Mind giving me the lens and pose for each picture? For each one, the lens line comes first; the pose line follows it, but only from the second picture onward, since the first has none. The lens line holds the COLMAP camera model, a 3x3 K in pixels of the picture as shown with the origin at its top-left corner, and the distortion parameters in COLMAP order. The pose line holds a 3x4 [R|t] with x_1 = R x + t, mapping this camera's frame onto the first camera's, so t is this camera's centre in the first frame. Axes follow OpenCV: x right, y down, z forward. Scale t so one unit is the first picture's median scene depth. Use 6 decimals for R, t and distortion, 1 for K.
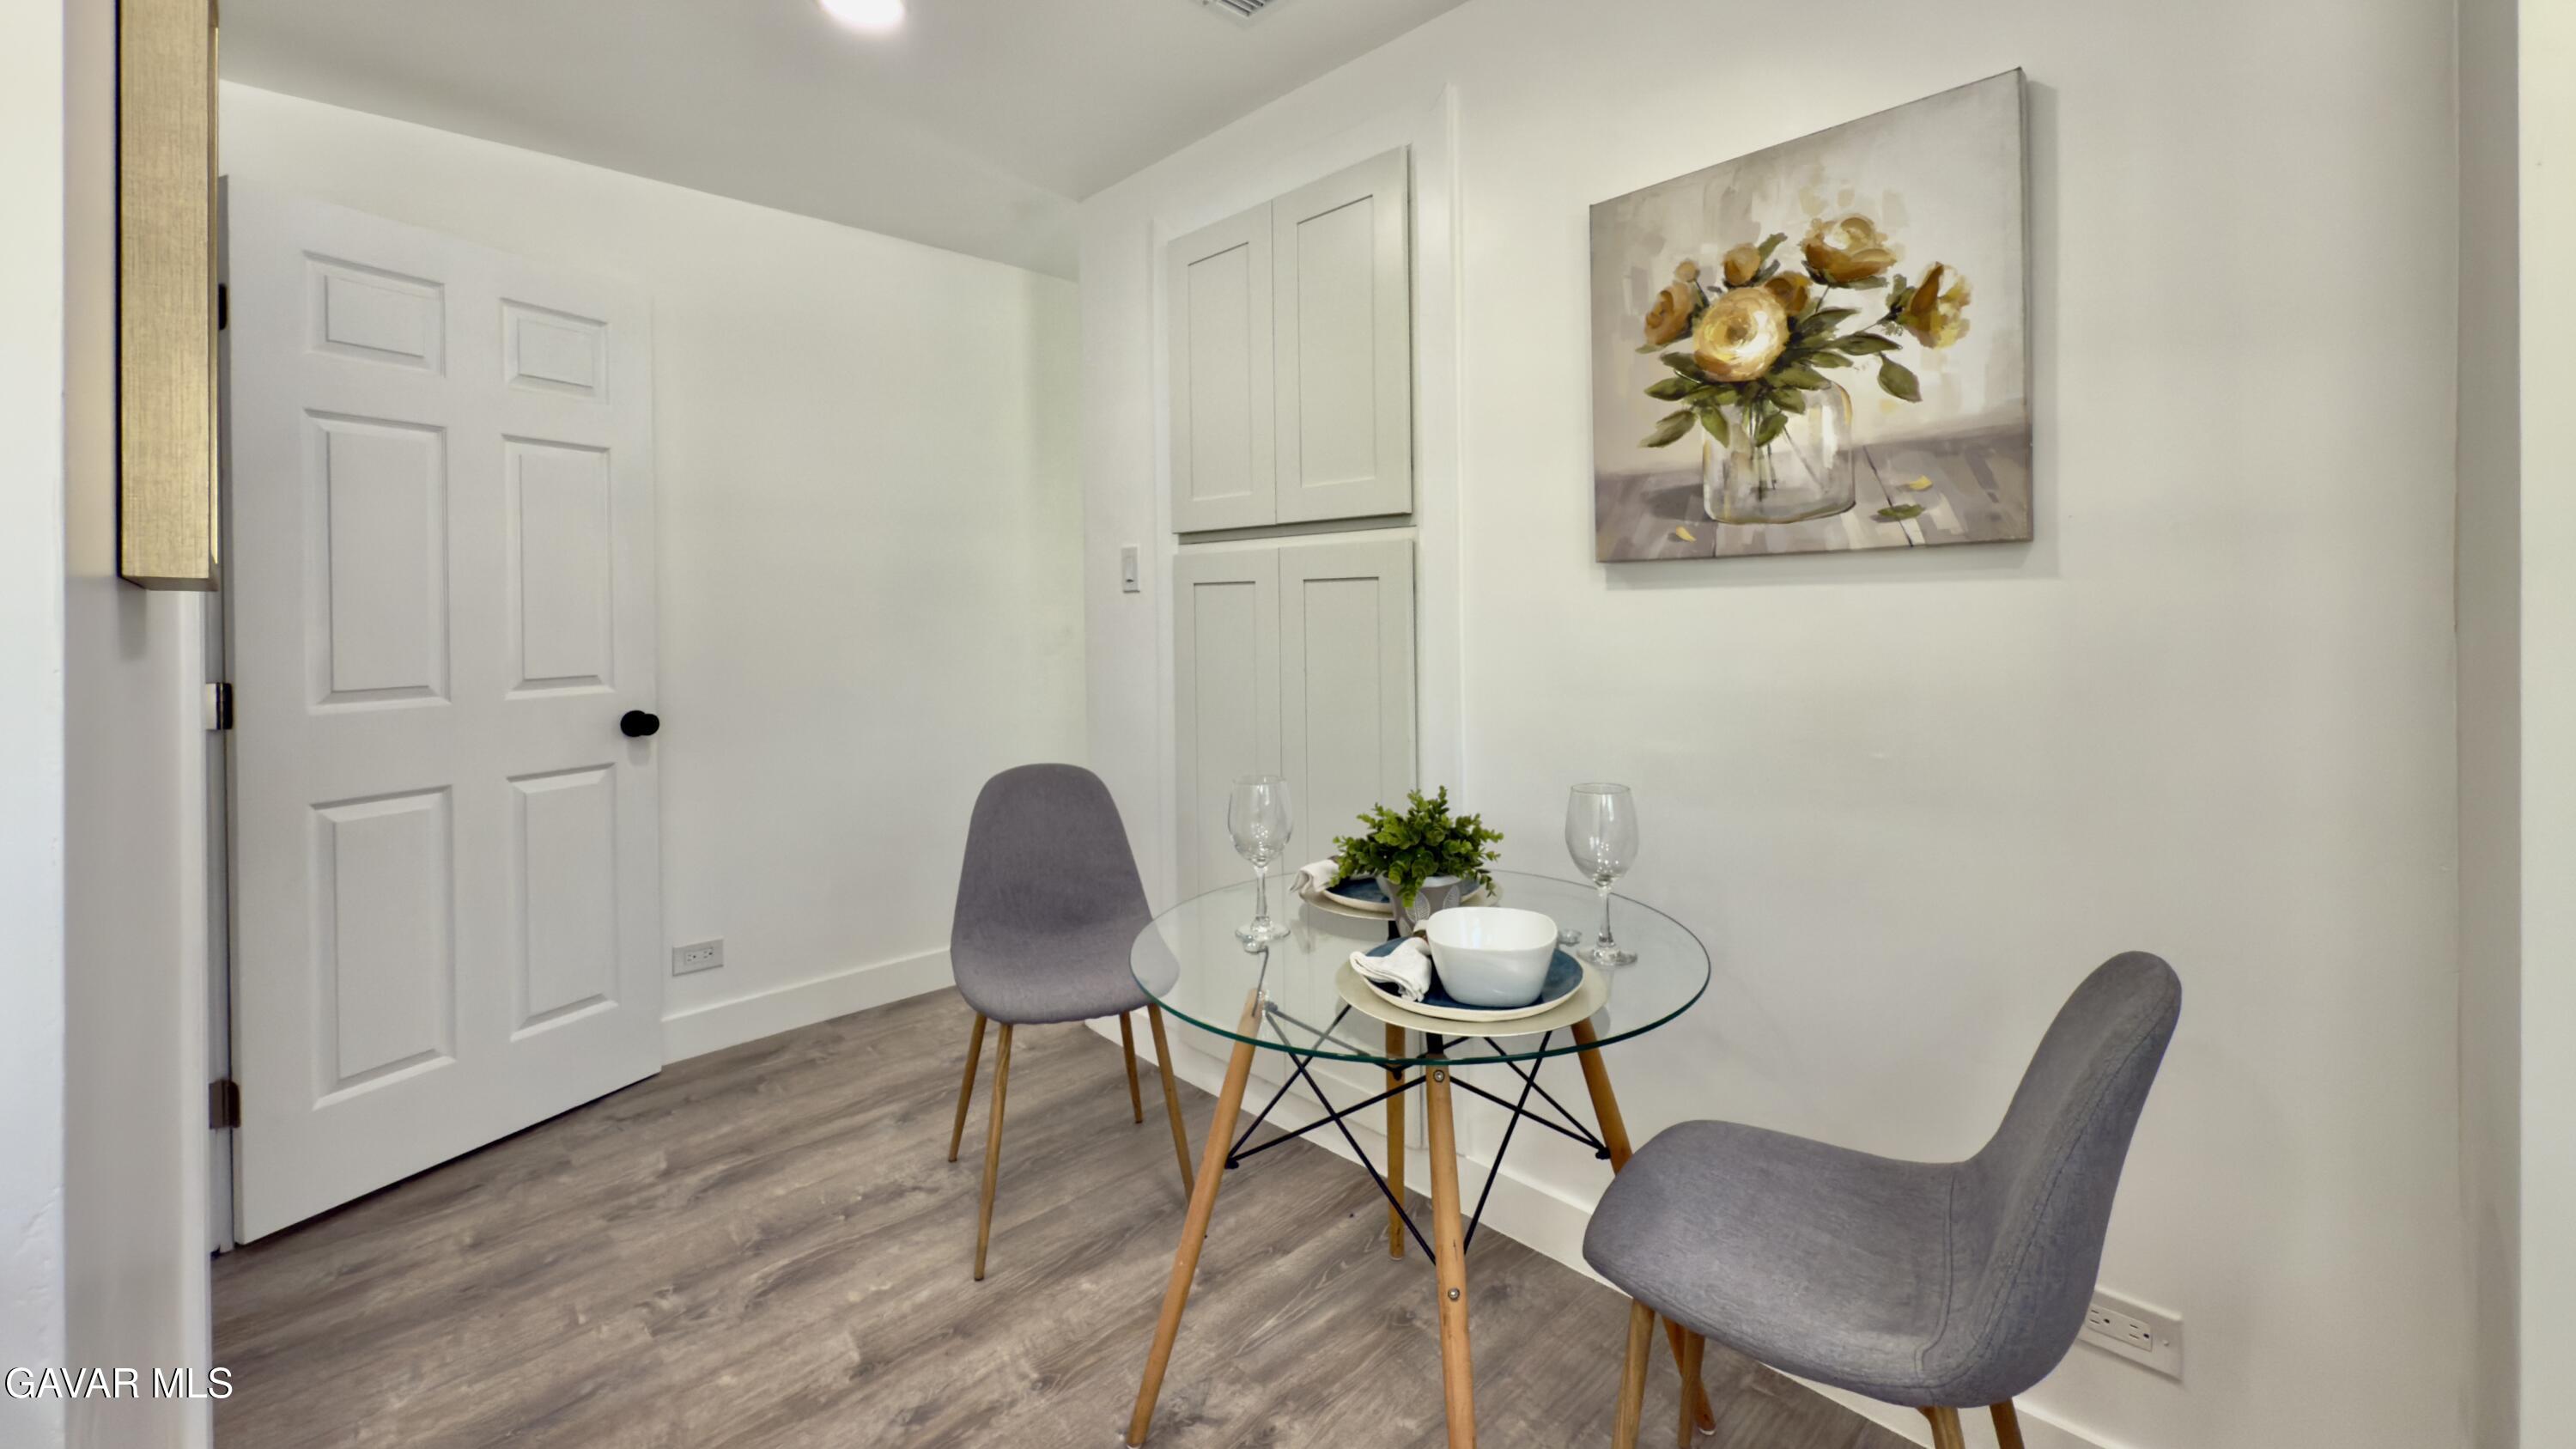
lens RADIAL K [[1034.5, 0, 1283.2], [0, 1034.5, 607.3], [0, 0, 1]] dist [0.001990, 0.000114]
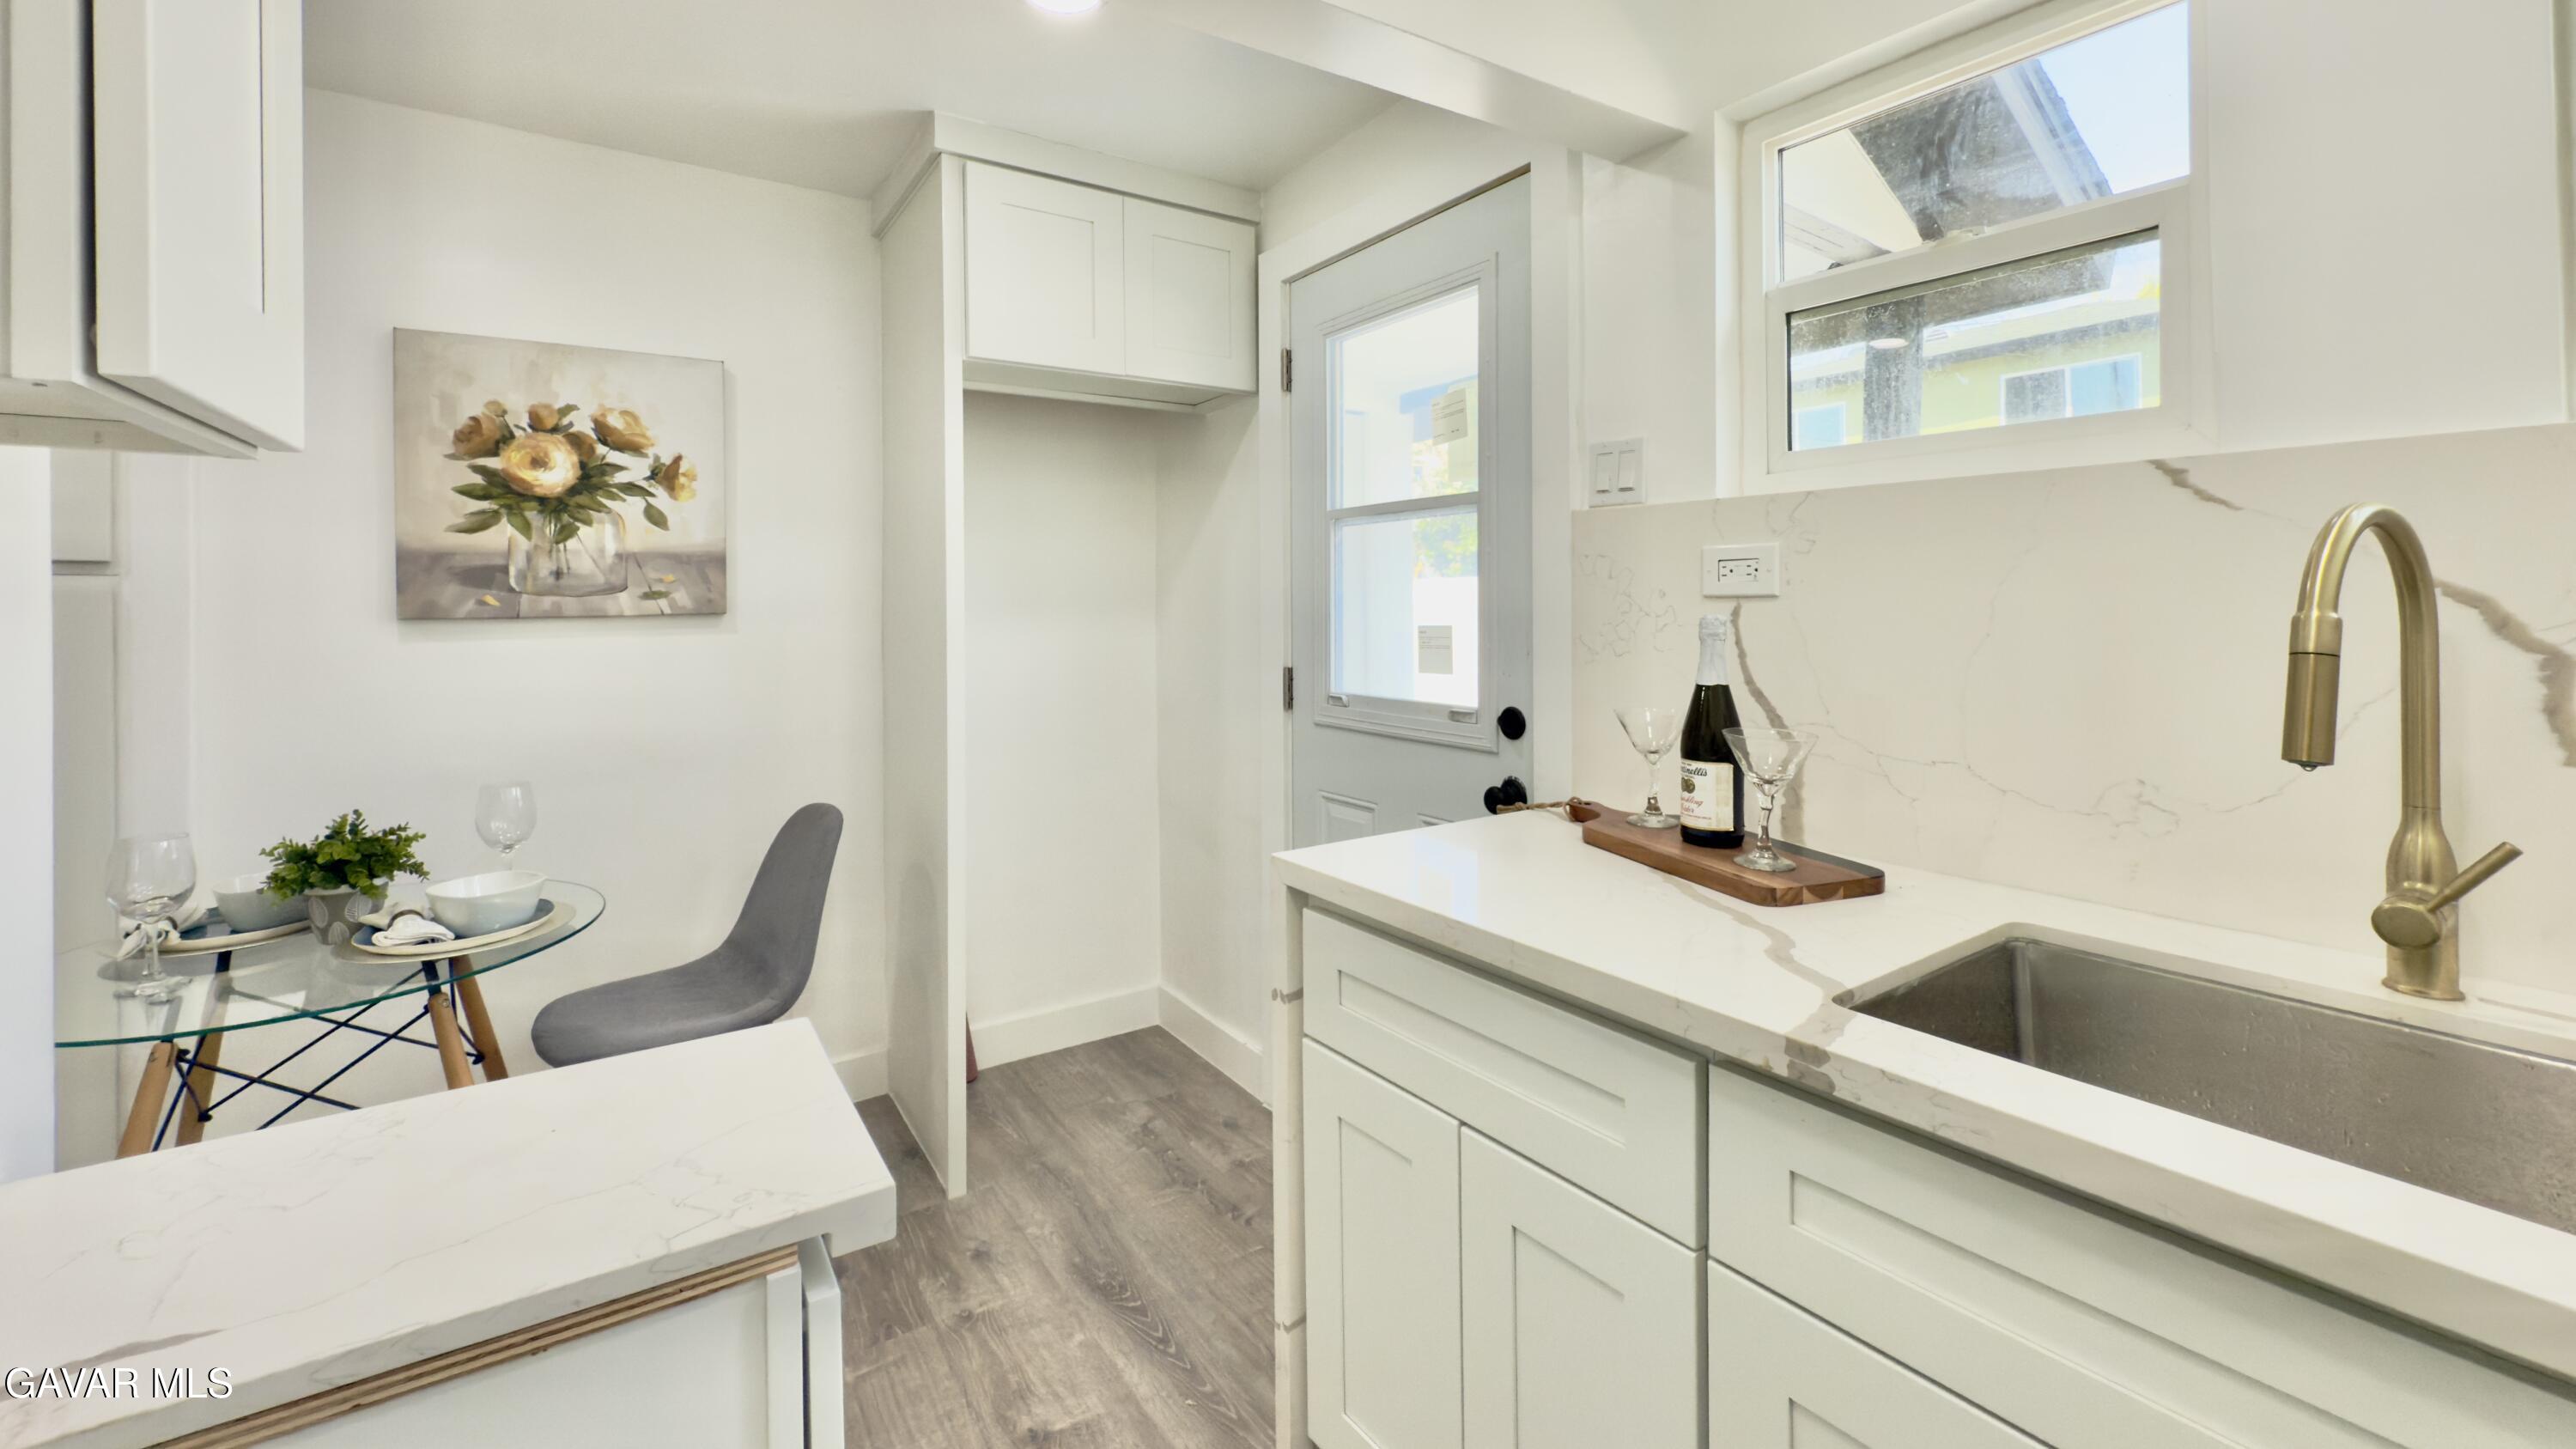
lens RADIAL K [[1034.5, 0, 1283.2], [0, 1034.5, 607.3], [0, 0, 1]] dist [0.001990, 0.000114]
pose [[0.183203, 0.008558, 0.983038, -0.786415], [0.008023, 0.999916, -0.010200, -0.041239], [-0.983042, 0.009755, 0.183119, -0.278894]]
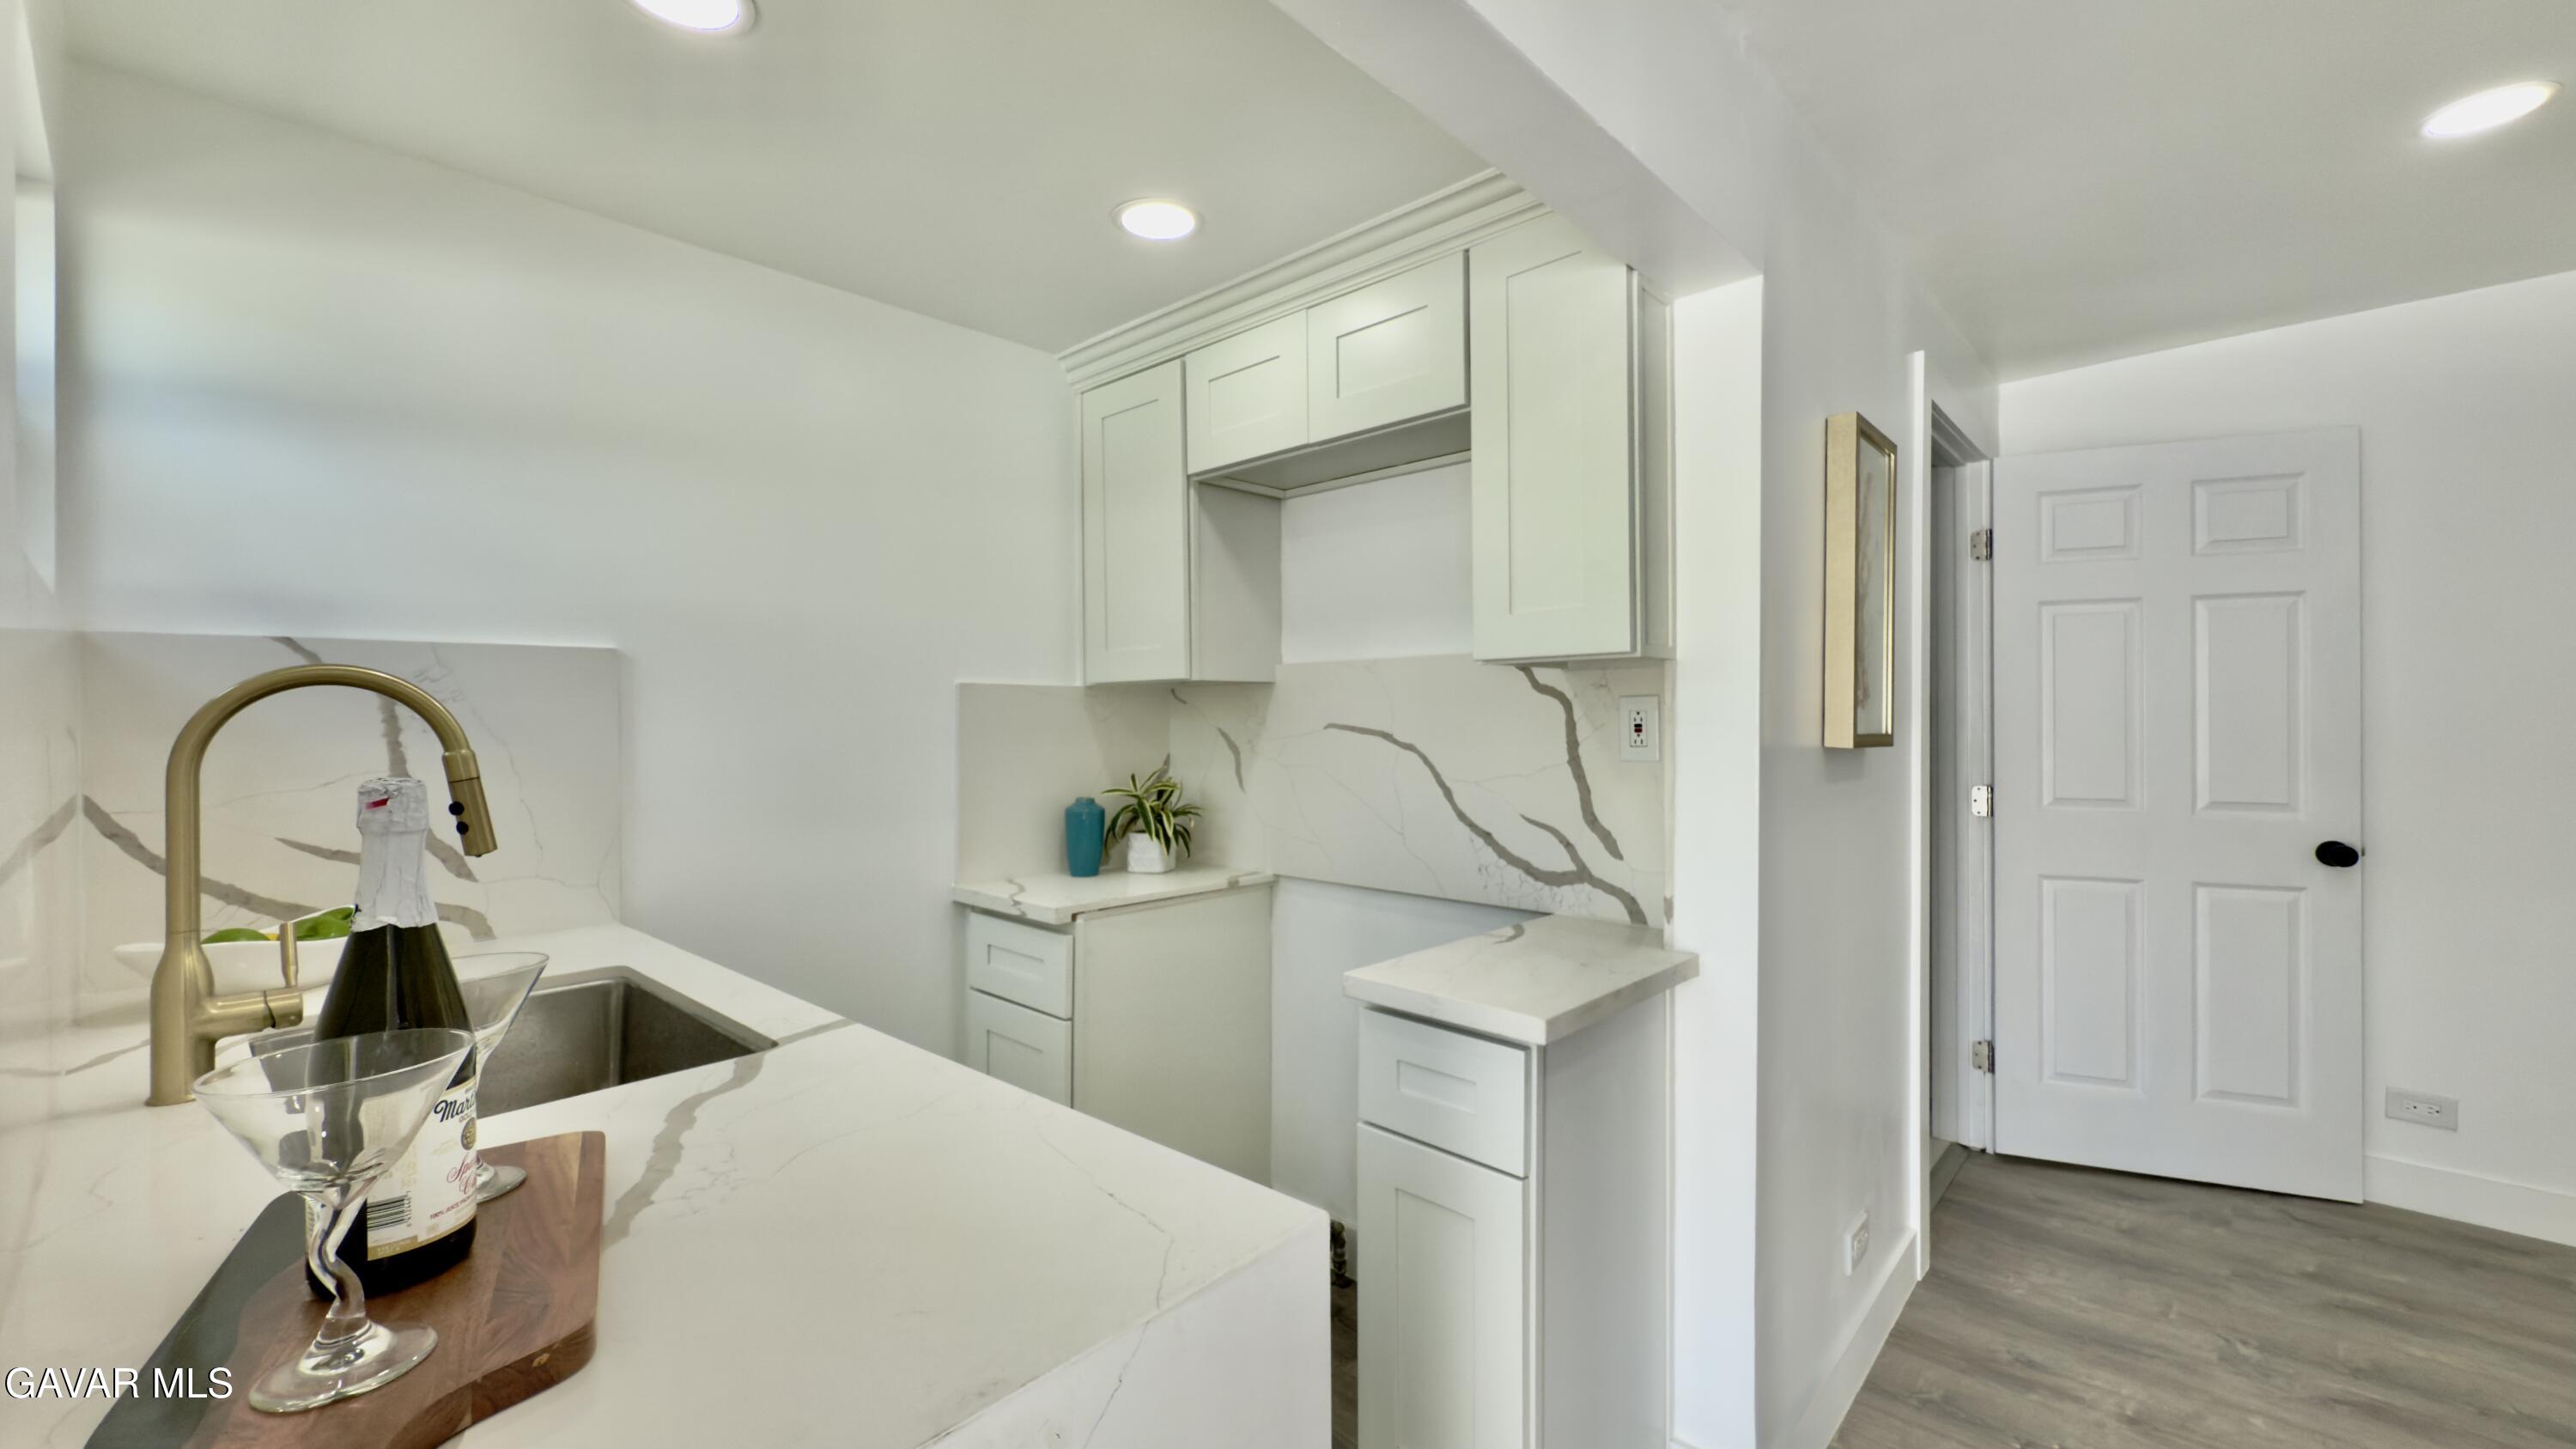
lens RADIAL K [[1027.2, 0, 1290.1], [0, 1027.2, 710.3], [0, 0, 1]] dist [0.001338, 0.000067]
pose [[0.044630, 0.004992, -0.998991, 0.564648], [0.004559, 0.999976, 0.005200, -0.067604], [0.998993, -0.004787, 0.044607, -0.136472]]
